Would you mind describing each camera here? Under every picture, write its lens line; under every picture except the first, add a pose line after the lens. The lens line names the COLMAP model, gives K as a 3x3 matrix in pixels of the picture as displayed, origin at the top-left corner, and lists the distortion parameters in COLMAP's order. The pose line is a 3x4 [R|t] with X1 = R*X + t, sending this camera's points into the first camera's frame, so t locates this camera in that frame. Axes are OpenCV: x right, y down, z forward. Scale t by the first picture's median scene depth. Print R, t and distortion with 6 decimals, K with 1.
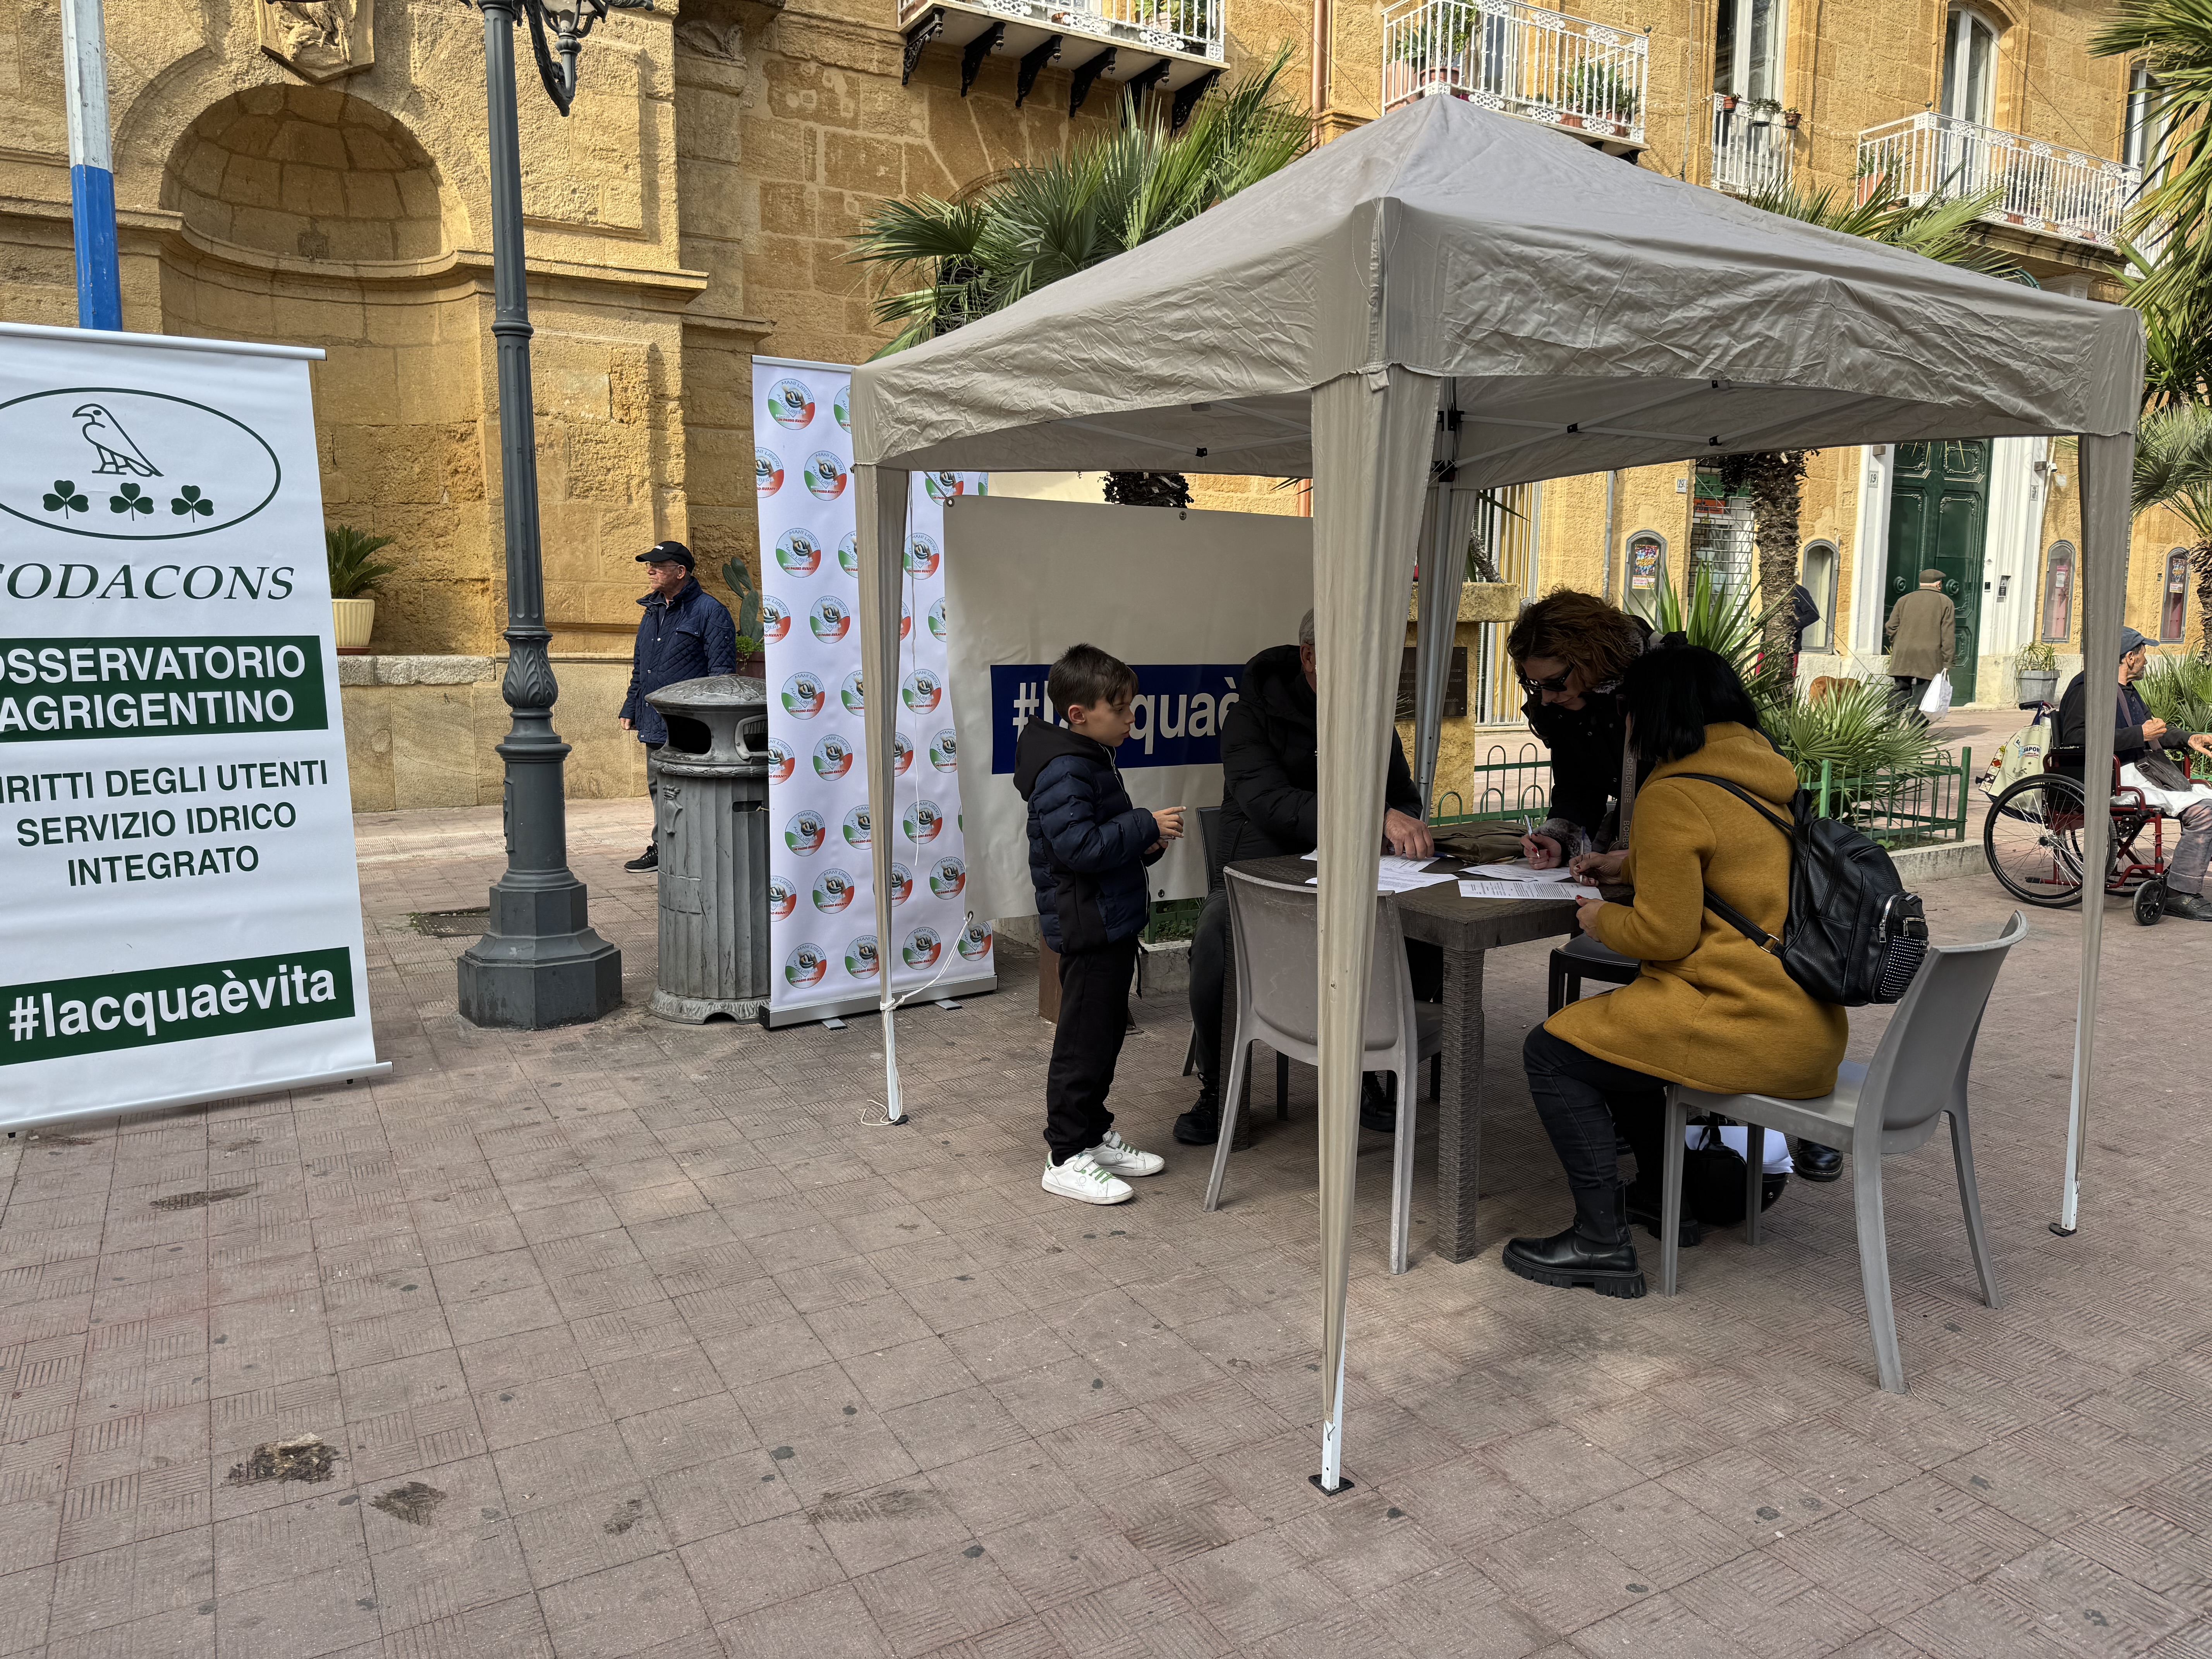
lens RADIAL K [[1548.3, 0, 1107.4], [0, 1548.3, 827.2], [0, 0, 1]] dist [0.040695, -0.045115]
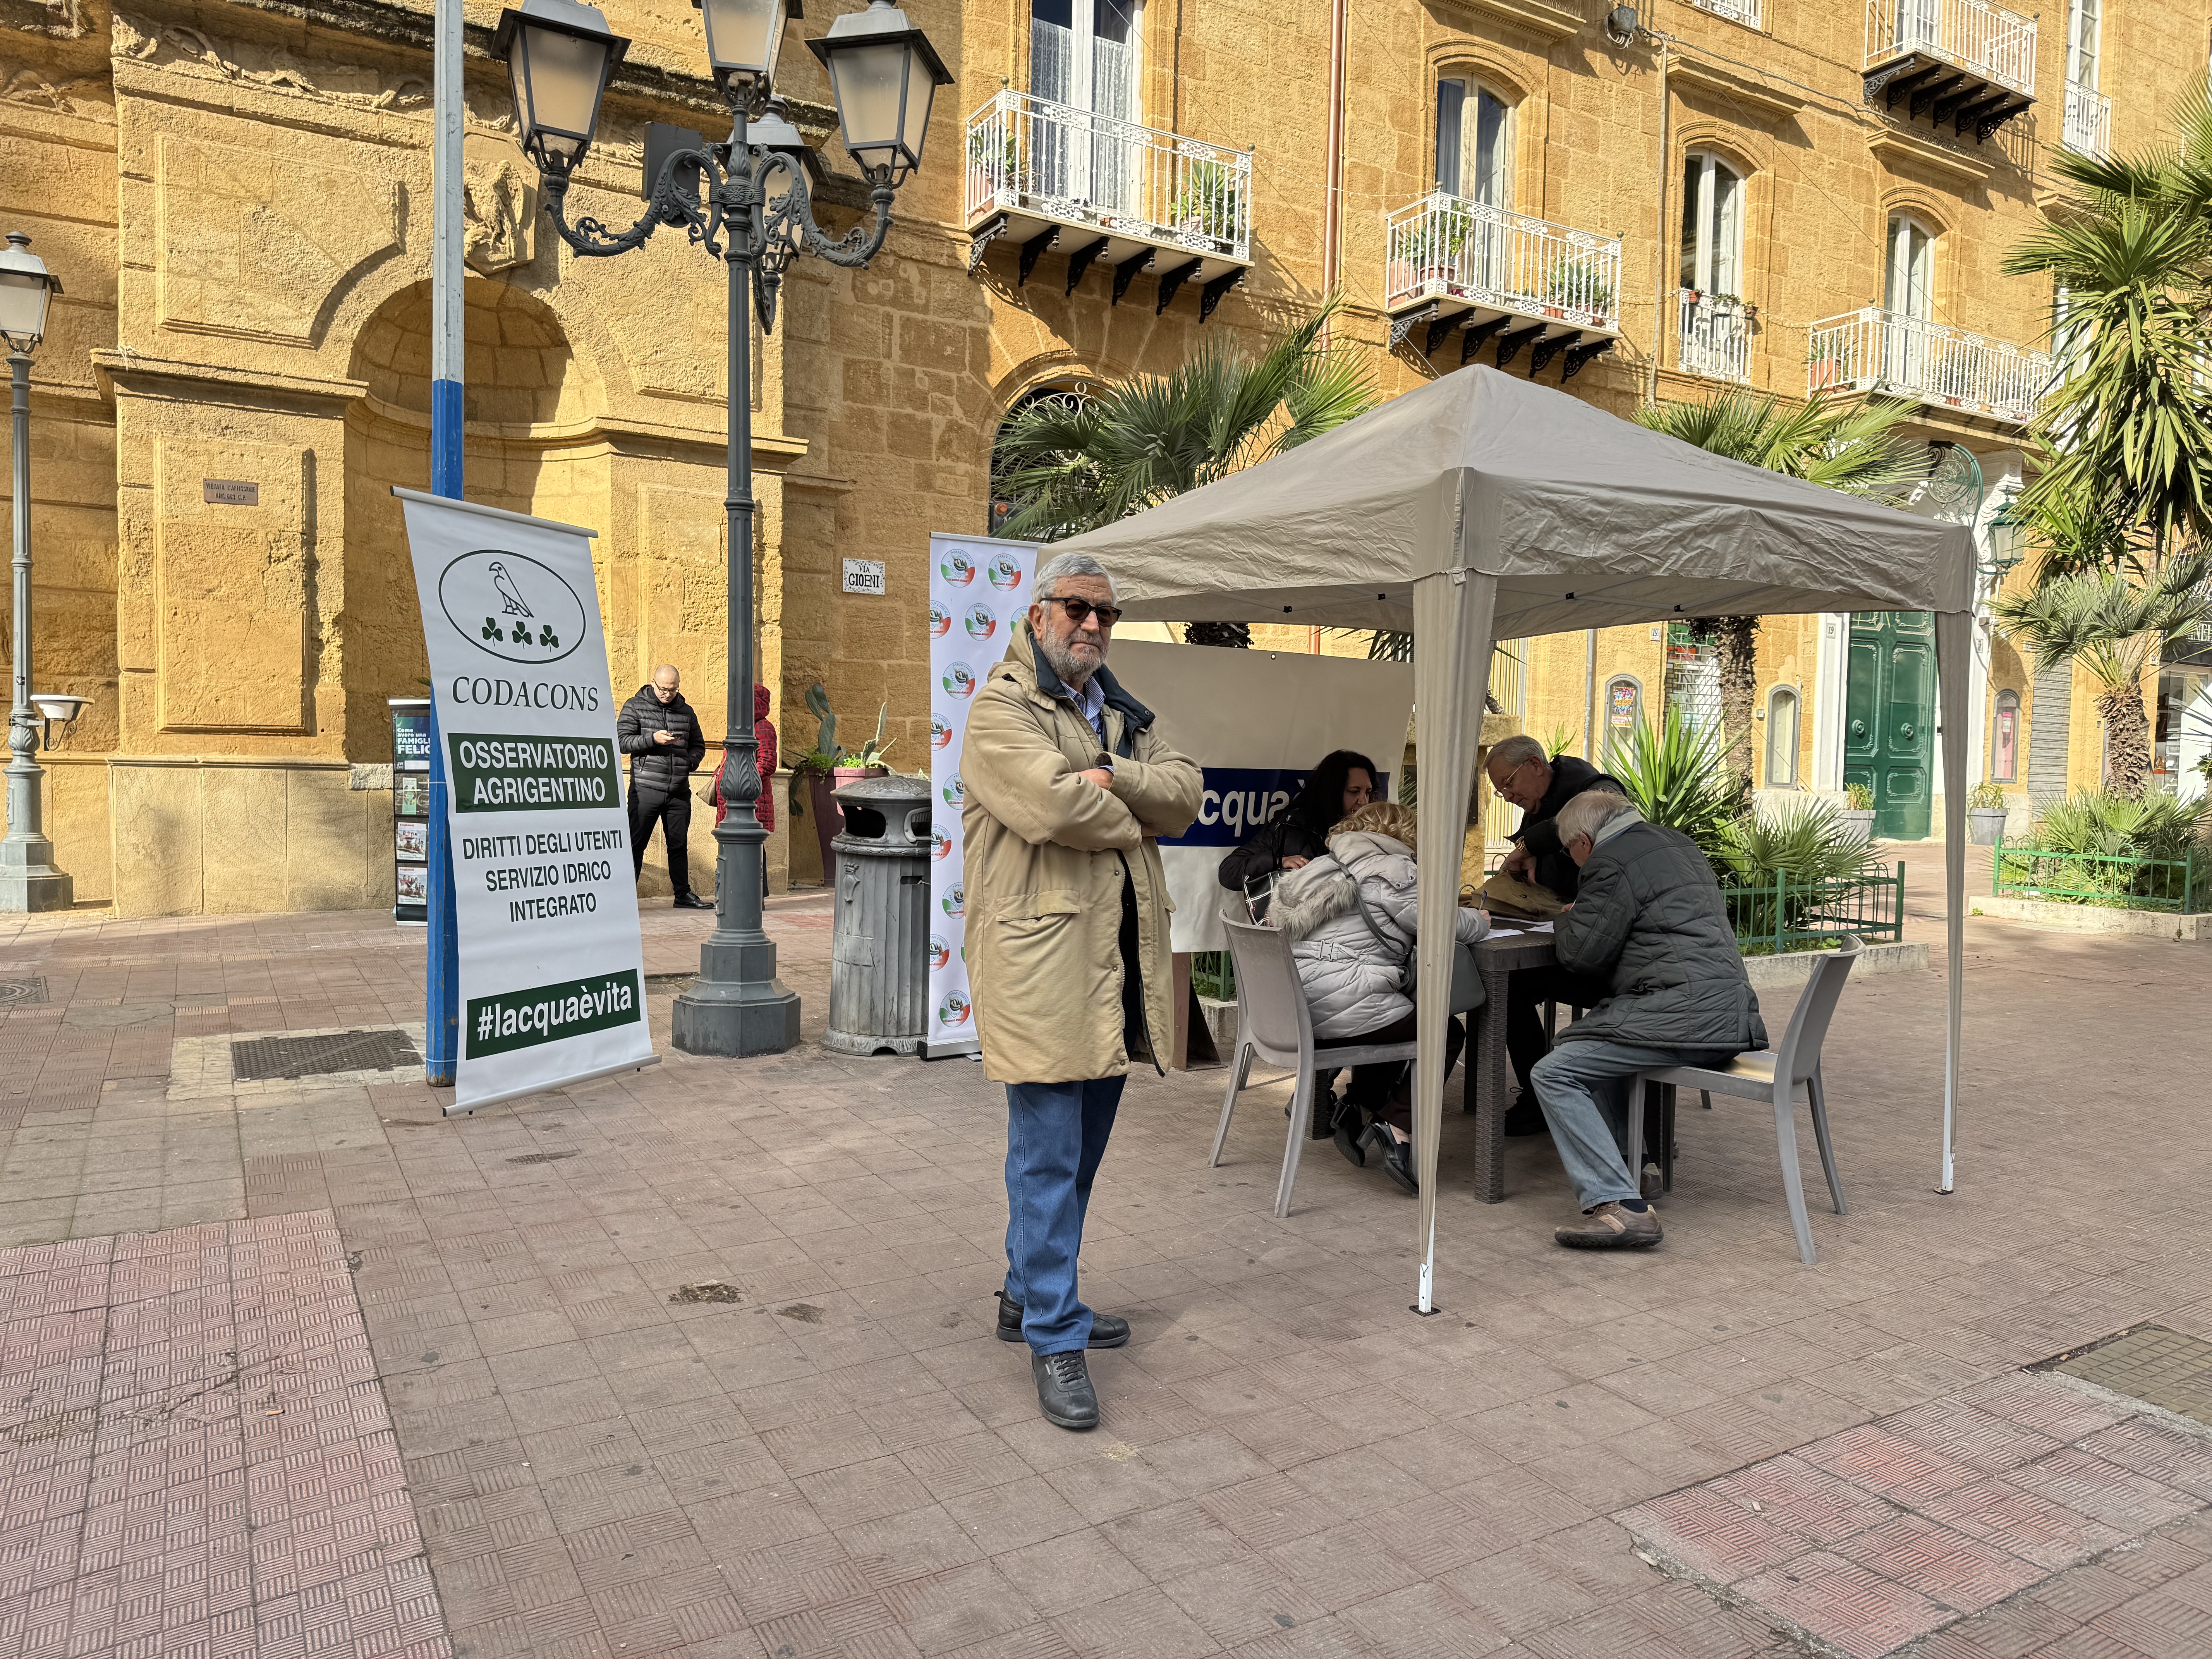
lens RADIAL K [[1548.3, 0, 1114.4], [0, 1548.3, 847.2], [0, 0, 1]] dist [0.040695, -0.045115]
pose [[0.999793, 0.013311, 0.015395, -0.037716], [-0.012152, 0.997253, -0.073064, 0.020295], [-0.016325, 0.072862, 0.997208, -0.103701]]
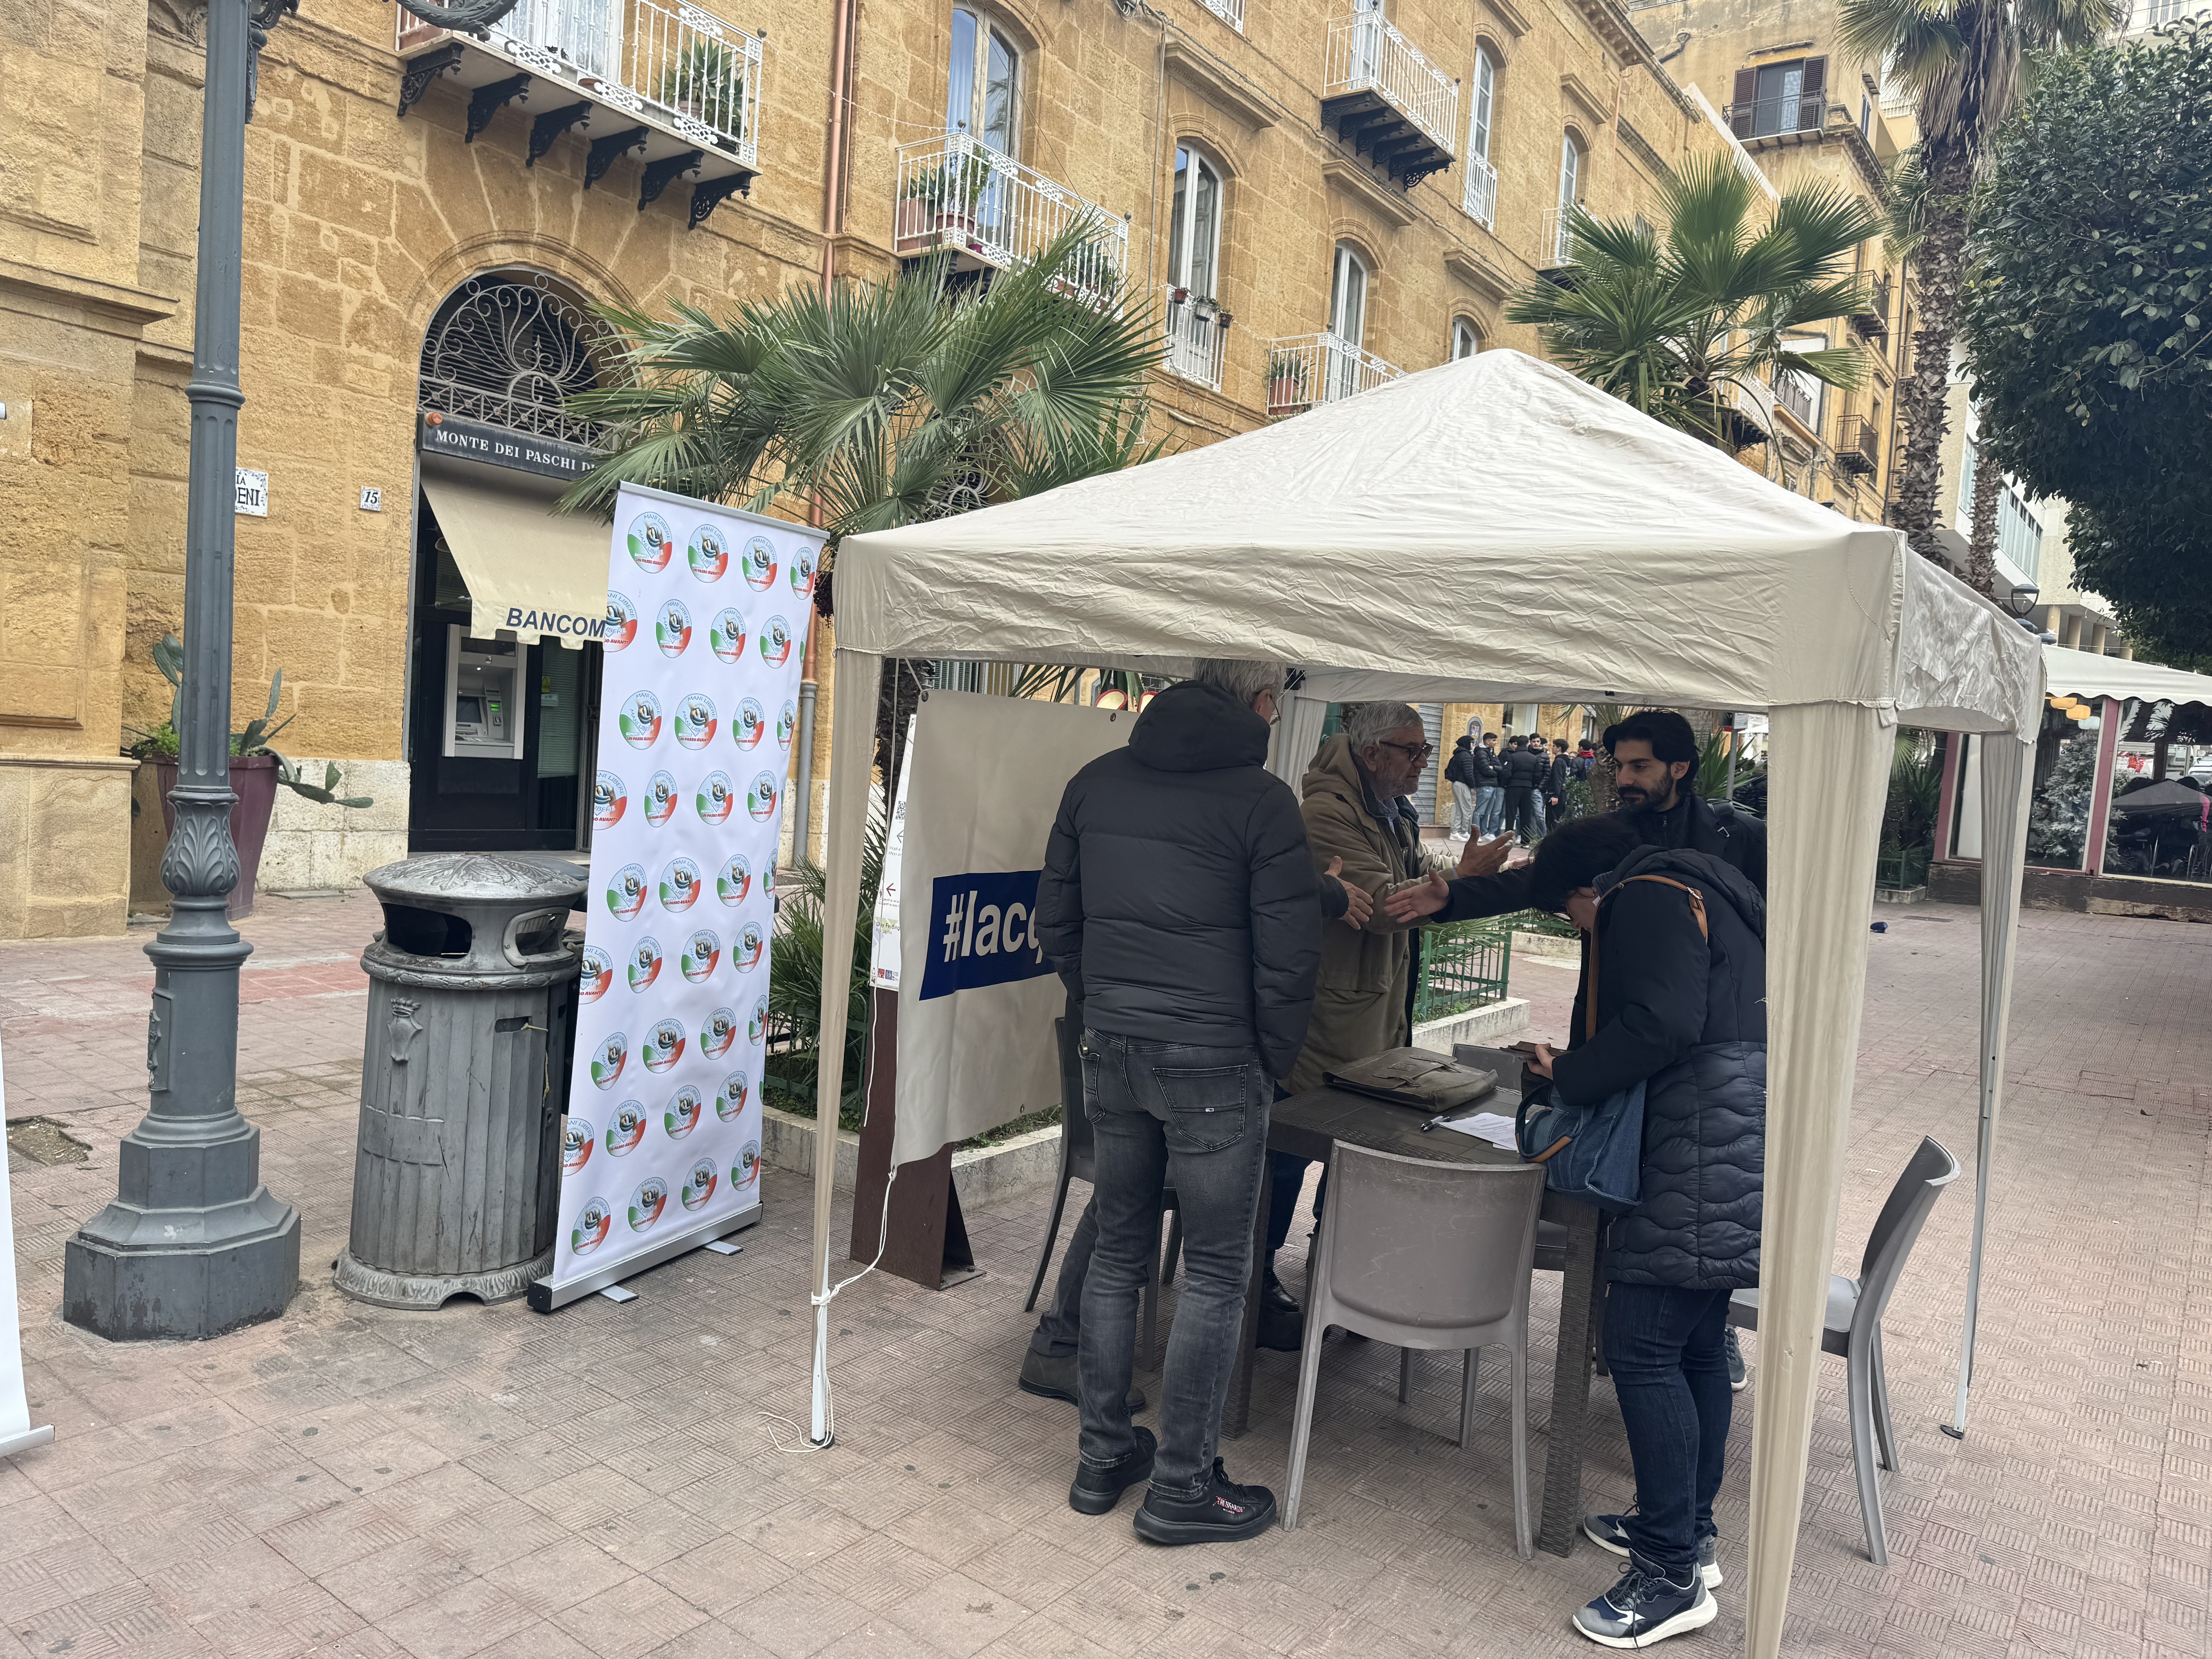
lens RADIAL K [[1548.3, 0, 1099.0], [0, 1548.3, 833.6], [0, 0, 1]] dist [0.040695, -0.045115]
pose [[0.912375, 0.034721, 0.407881, -0.118894], [-0.012211, 0.998261, -0.057663, -0.028150], [-0.409173, 0.047630, 0.911213, 0.059550]]
